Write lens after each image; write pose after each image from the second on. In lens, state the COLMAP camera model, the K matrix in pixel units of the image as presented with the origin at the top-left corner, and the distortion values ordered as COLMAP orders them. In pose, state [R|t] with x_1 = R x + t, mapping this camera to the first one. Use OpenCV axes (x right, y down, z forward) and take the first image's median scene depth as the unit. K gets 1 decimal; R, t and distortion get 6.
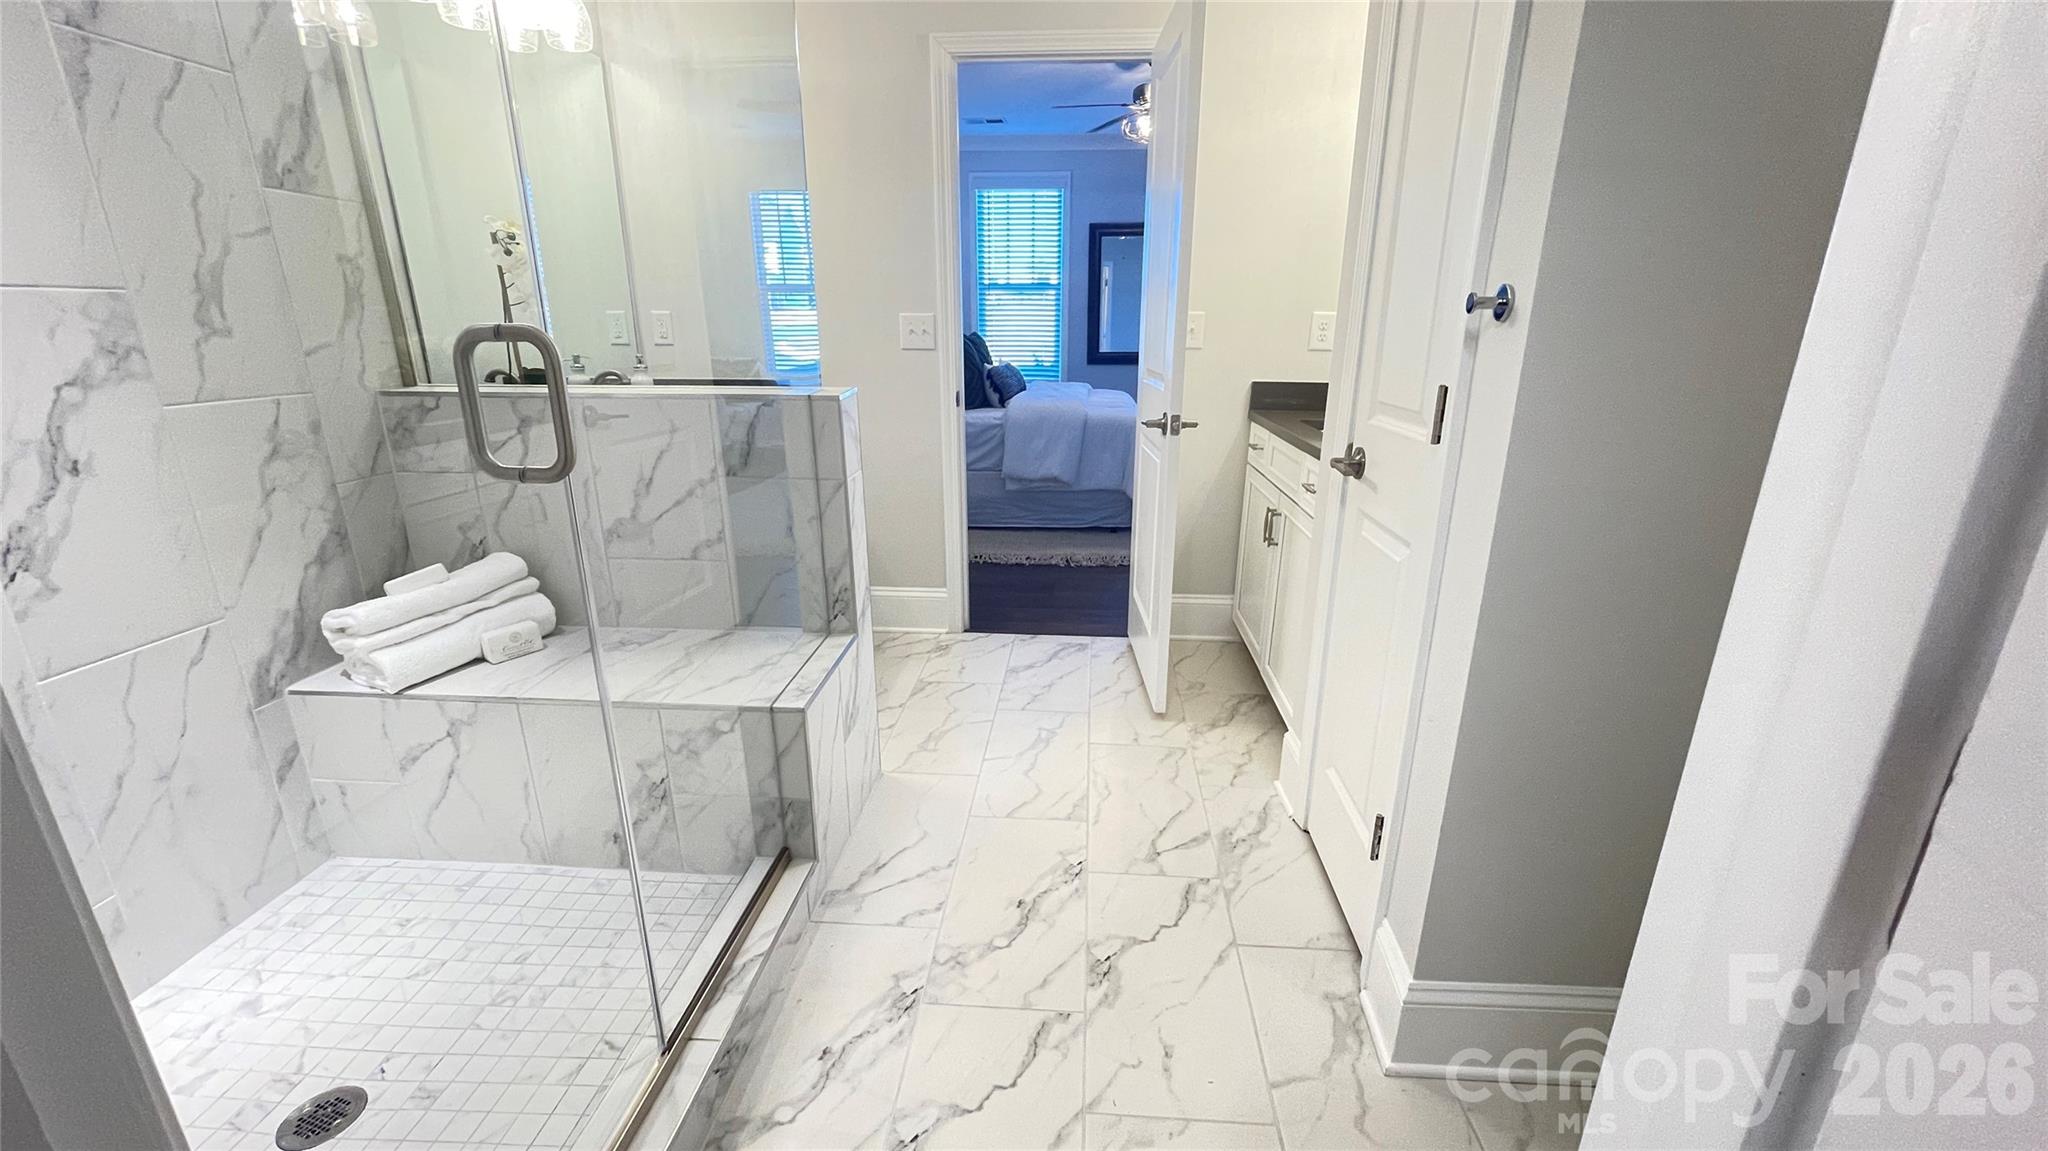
lens RADIAL K [[842.5, 0, 1024.0], [0, 842.5, 575.5], [0, 0, 1]] dist [0.000592, 0.000133]
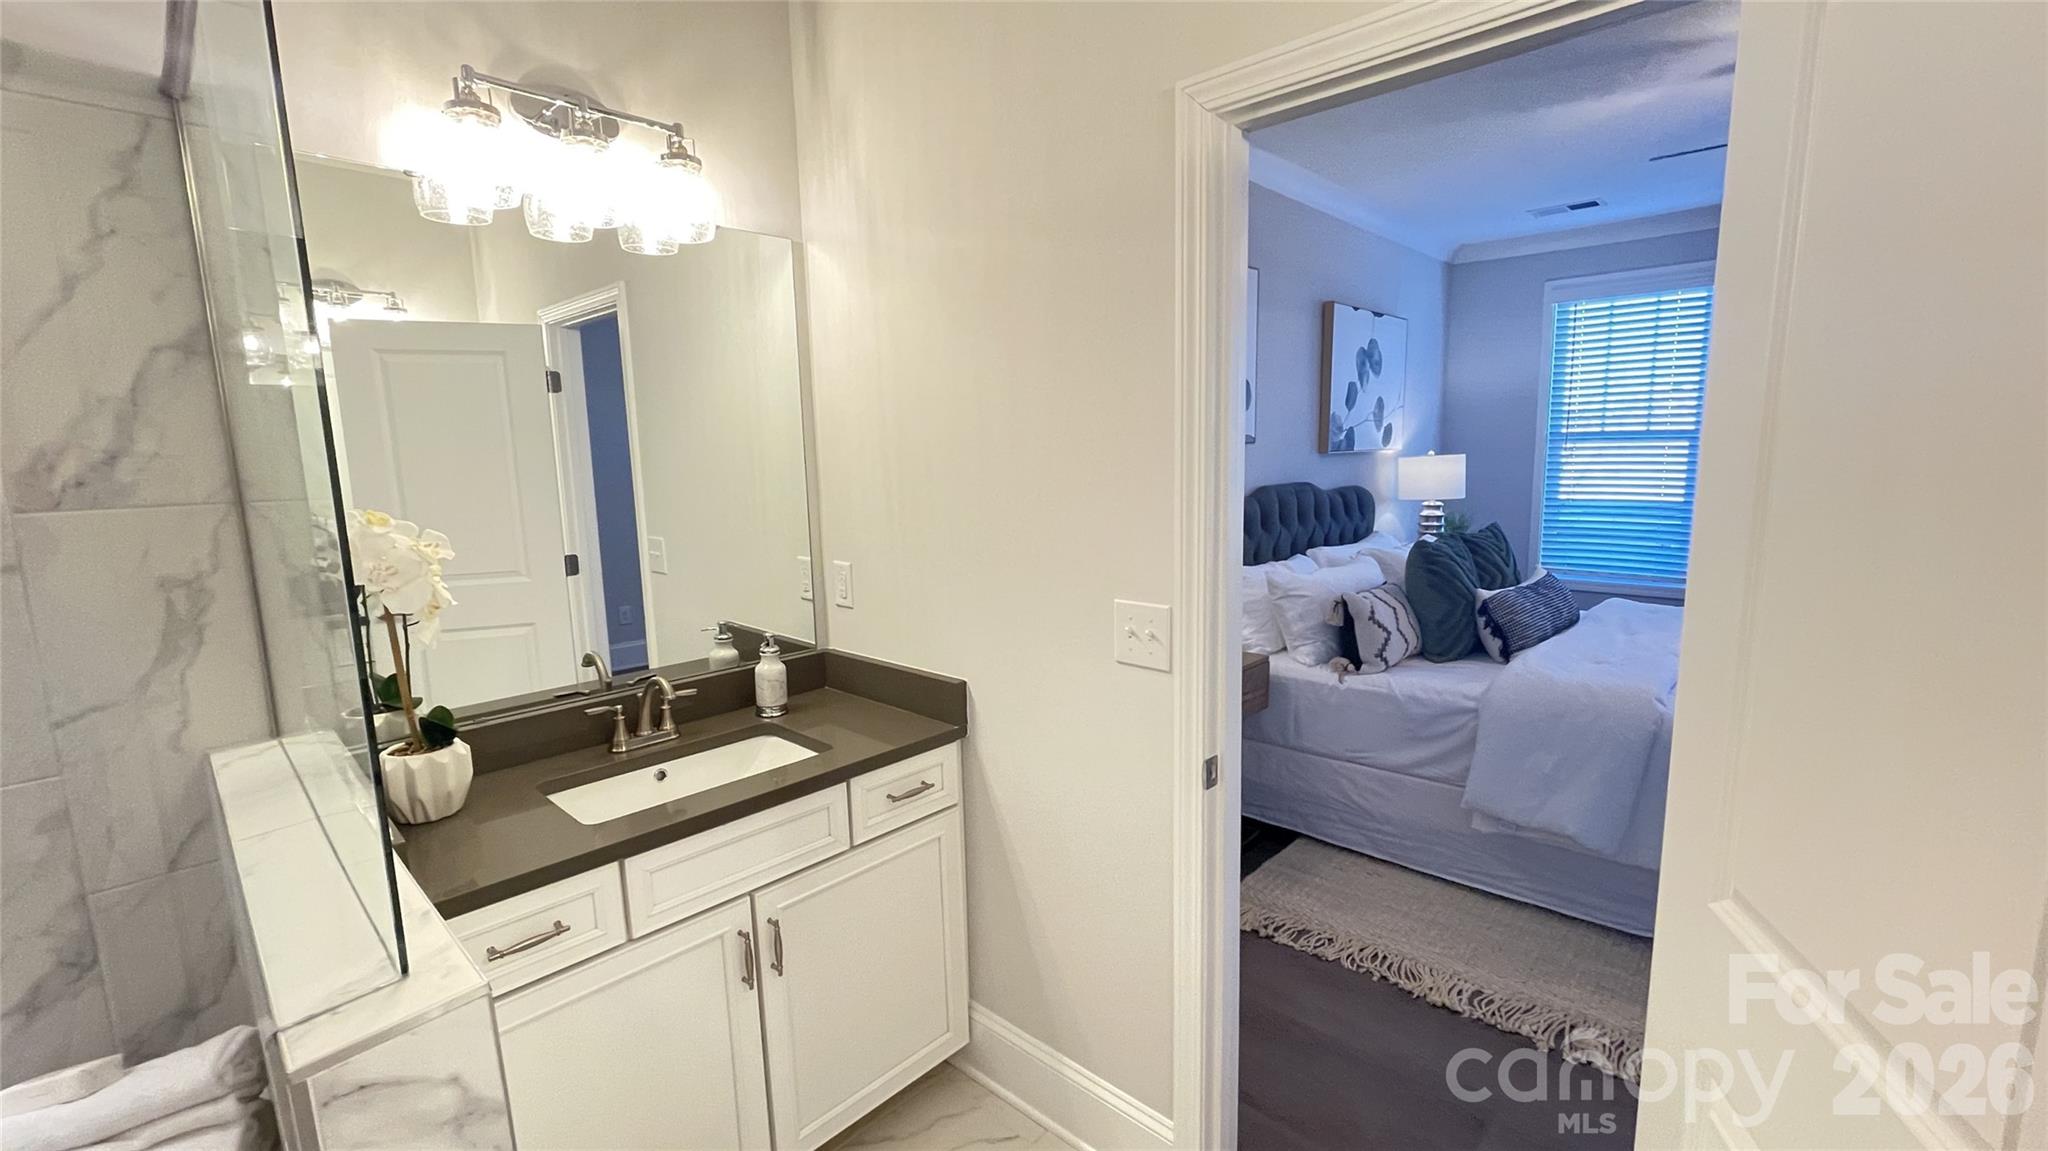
lens RADIAL K [[842.5, 0, 1024.0], [0, 842.5, 575.5], [0, 0, 1]] dist [0.000592, 0.000133]
pose [[0.772113, 0.073379, -0.631235, 0.096654], [-0.157578, 0.984396, -0.078313, -0.186756], [0.615638, 0.159936, 0.771628, 0.375447]]
